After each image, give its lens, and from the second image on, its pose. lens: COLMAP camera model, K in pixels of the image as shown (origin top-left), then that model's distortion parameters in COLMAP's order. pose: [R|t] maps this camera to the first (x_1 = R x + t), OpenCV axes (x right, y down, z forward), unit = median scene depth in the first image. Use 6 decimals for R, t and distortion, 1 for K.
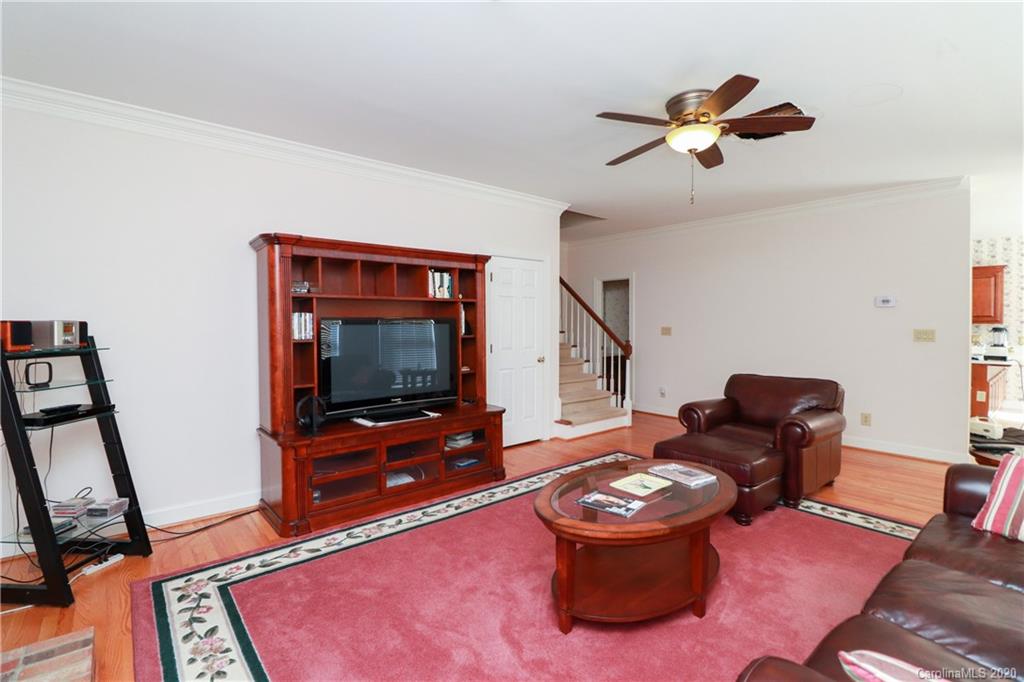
lens RADIAL K [[473.0, 0, 510.3], [0, 473.0, 332.4], [0, 0, 1]] dist [-0.007617, -0.009008]
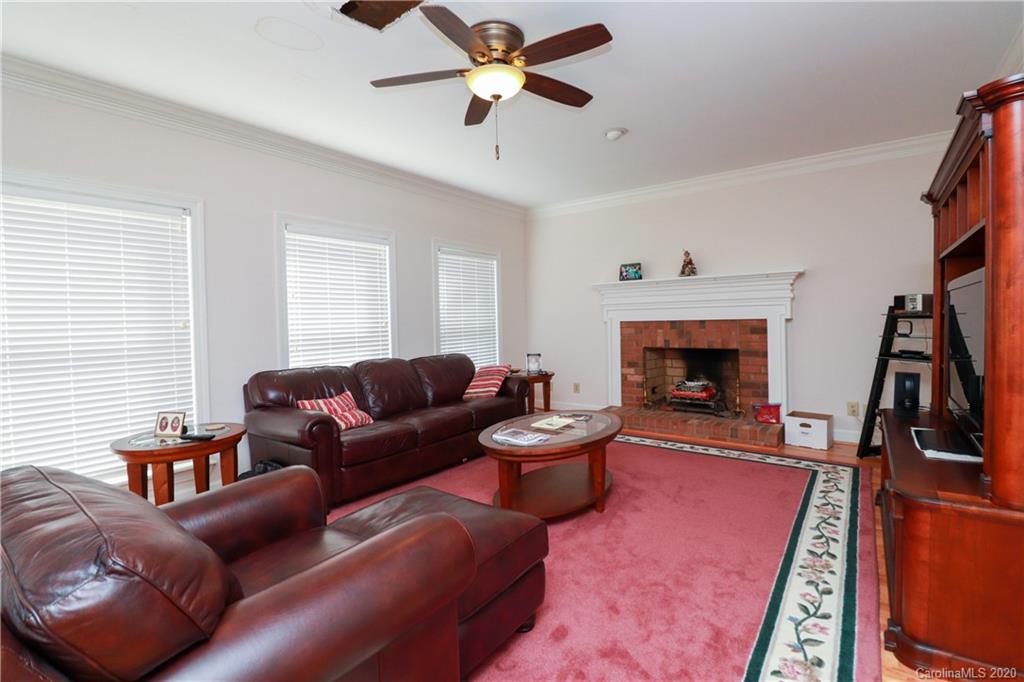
lens RADIAL K [[473.0, 0, 512.9], [0, 473.0, 348.1], [0, 0, 1]] dist [-0.007617, -0.009008]
pose [[-0.973156, 0.058466, -0.222594, 0.457748], [0.045370, 0.996950, 0.063503, -0.004445], [0.225628, 0.051699, -0.972841, 1.523741]]
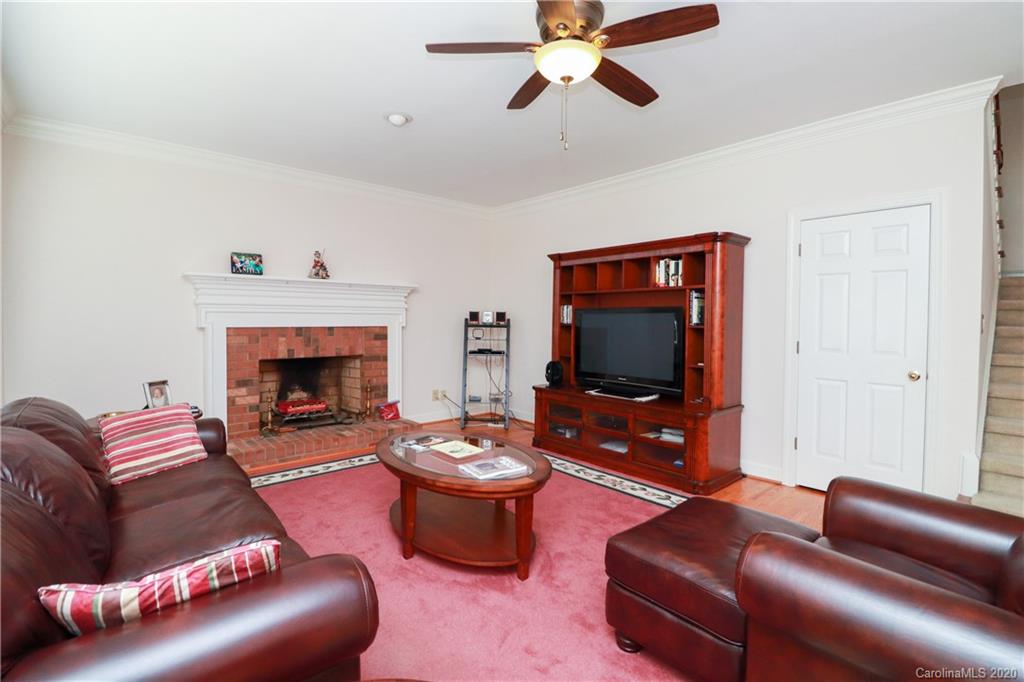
lens RADIAL K [[473.0, 0, 507.2], [0, 473.0, 344.4], [0, 0, 1]] dist [-0.007617, -0.009008]
pose [[0.028969, 0.079133, -0.996443, 0.944898], [-0.007715, 0.996849, 0.078941, -0.032530], [0.999551, 0.005400, 0.029489, 0.726706]]
